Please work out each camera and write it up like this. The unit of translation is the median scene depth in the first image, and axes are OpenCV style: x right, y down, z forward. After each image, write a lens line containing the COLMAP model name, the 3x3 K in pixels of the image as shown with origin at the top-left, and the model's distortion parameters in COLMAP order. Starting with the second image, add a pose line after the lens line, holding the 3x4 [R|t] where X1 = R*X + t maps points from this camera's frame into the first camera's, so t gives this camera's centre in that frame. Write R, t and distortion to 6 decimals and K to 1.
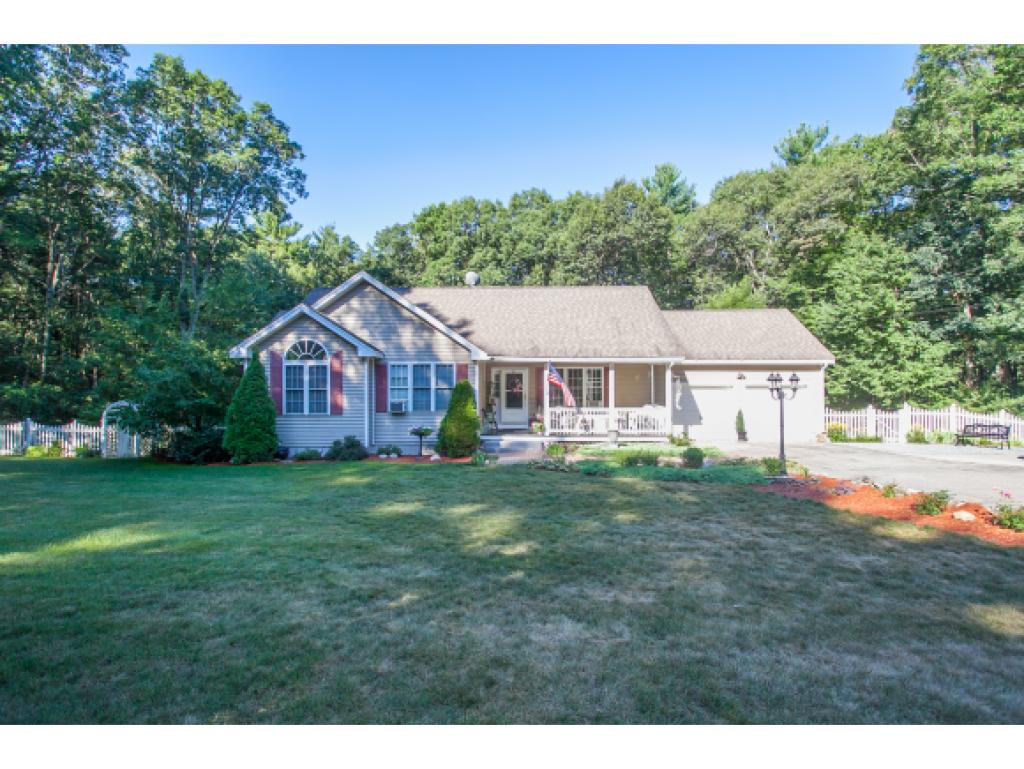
lens RADIAL K [[485.2, 0, 511.6], [0, 485.2, 384.5], [0, 0, 1]] dist [-0.004089, 0.000613]
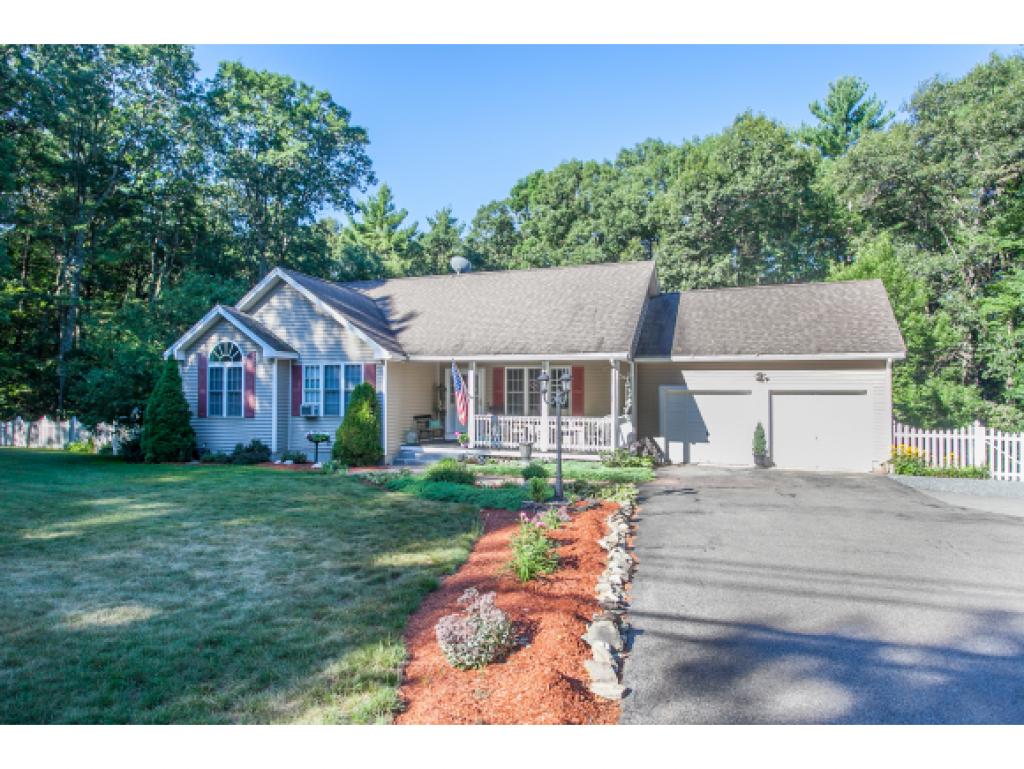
lens RADIAL K [[610.3, 0, 510.6], [0, 610.3, 384.6], [0, 0, 1]] dist [-0.015946, 0.008493]
pose [[0.940685, 0.000901, -0.339280, 0.481785], [-0.004629, 0.999938, -0.010176, 0.005589], [0.339250, 0.011143, 0.940630, 0.024982]]
